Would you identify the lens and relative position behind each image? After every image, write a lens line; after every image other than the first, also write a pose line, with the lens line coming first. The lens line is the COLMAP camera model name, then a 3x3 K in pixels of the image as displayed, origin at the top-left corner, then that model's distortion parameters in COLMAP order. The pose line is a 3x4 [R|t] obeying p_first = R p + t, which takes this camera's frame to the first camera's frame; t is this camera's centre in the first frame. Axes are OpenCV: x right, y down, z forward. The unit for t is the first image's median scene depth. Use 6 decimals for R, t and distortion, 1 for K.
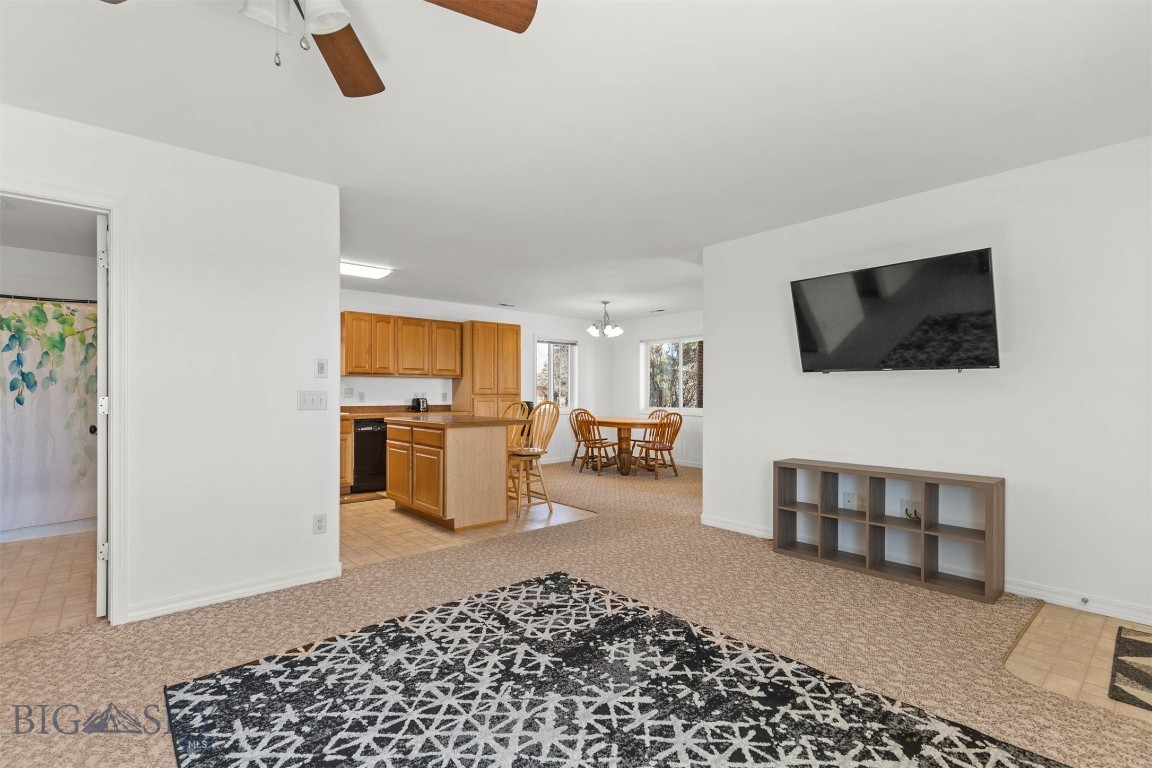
lens RADIAL K [[524.8, 0, 571.7], [0, 524.8, 395.5], [0, 0, 1]] dist [0.009798, -0.002082]
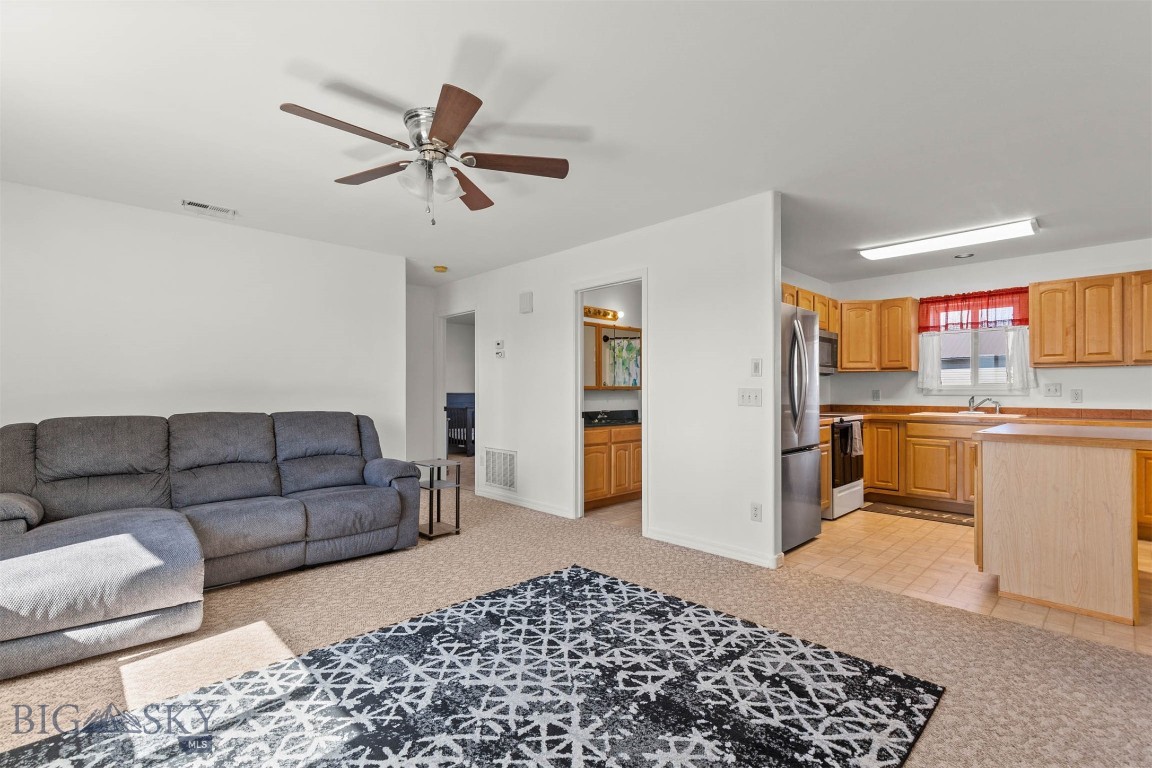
lens RADIAL K [[524.8, 0, 577.1], [0, 524.8, 388.2], [0, 0, 1]] dist [0.009798, -0.002082]
pose [[0.062577, -0.009017, -0.997999, 0.788606], [-0.002988, 0.999953, -0.009222, 0.002155], [0.998036, 0.003559, 0.062547, 0.776527]]
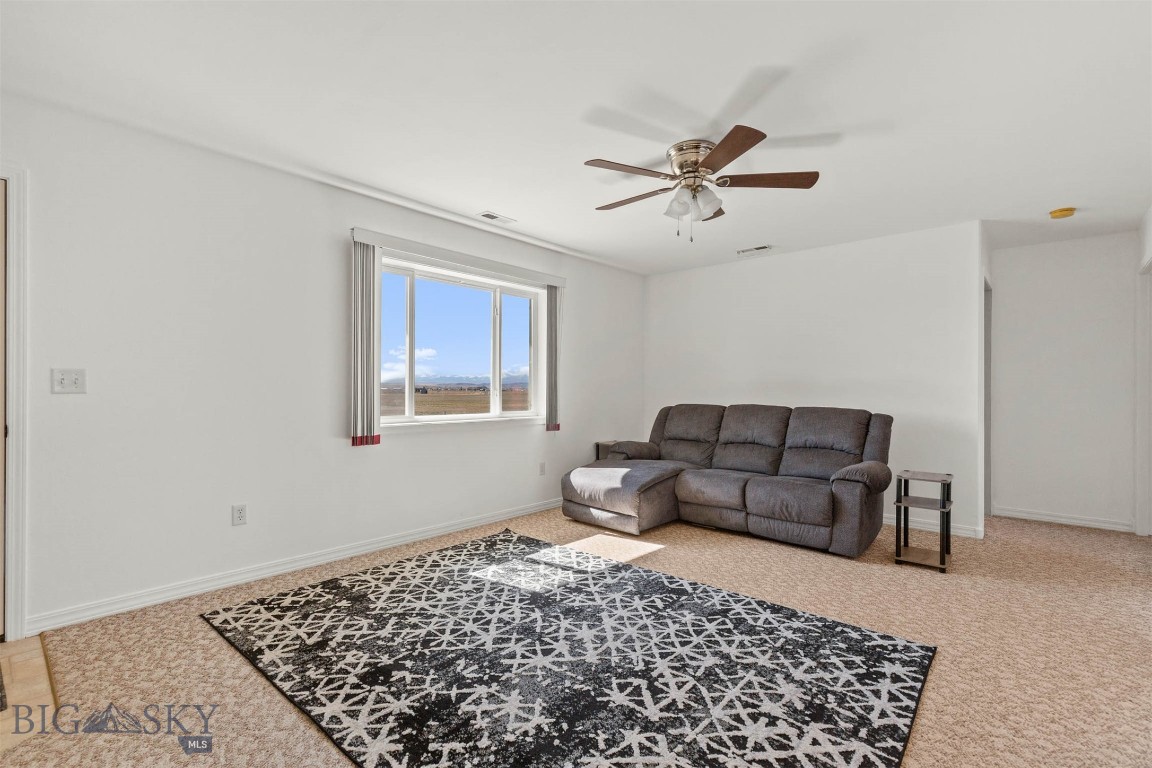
lens RADIAL K [[524.8, 0, 577.2], [0, 524.8, 392.4], [0, 0, 1]] dist [0.009798, -0.002082]
pose [[-0.991007, -0.003506, -0.133761, 0.121352], [-0.004598, 0.999959, 0.007857, 0.001016], [0.133728, 0.008401, -0.990982, 1.734382]]
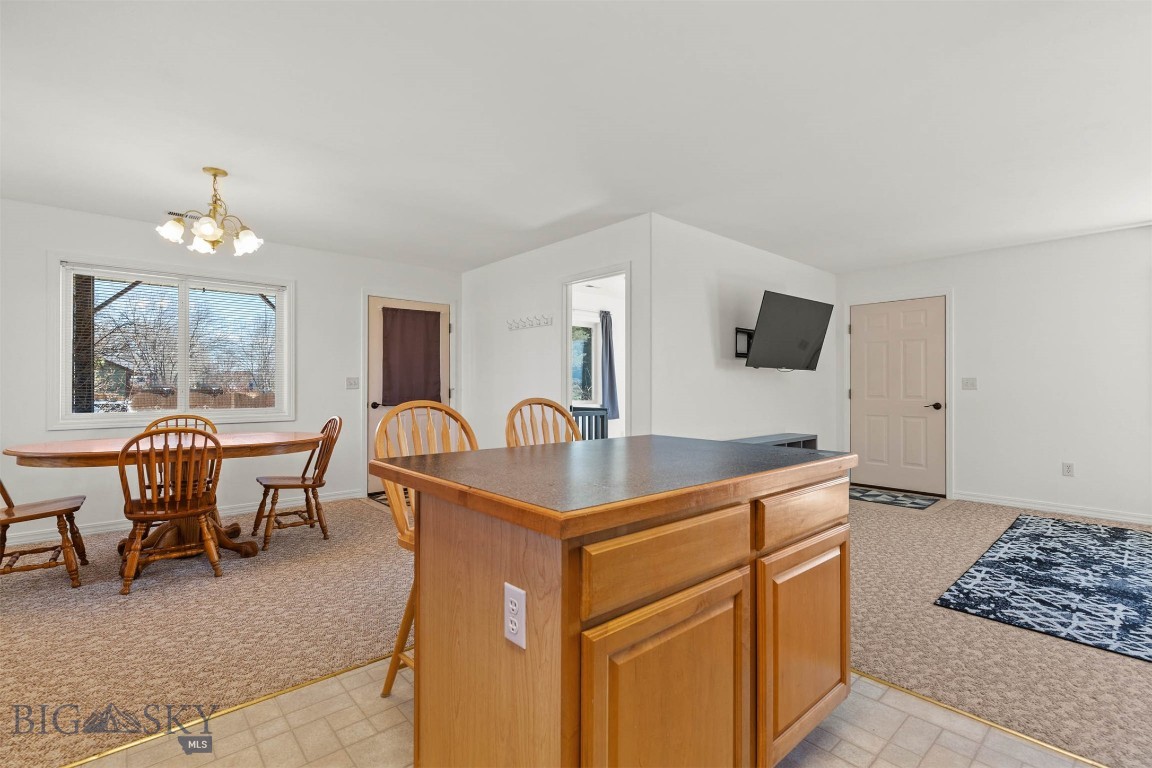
lens RADIAL K [[524.8, 0, 572.8], [0, 524.8, 381.9], [0, 0, 1]] dist [0.009798, -0.002082]
pose [[-0.014272, 0.005911, 0.999881, -1.183308], [0.000357, 0.999982, -0.005907, -0.003923], [-0.999898, 0.000273, -0.014274, 2.236718]]
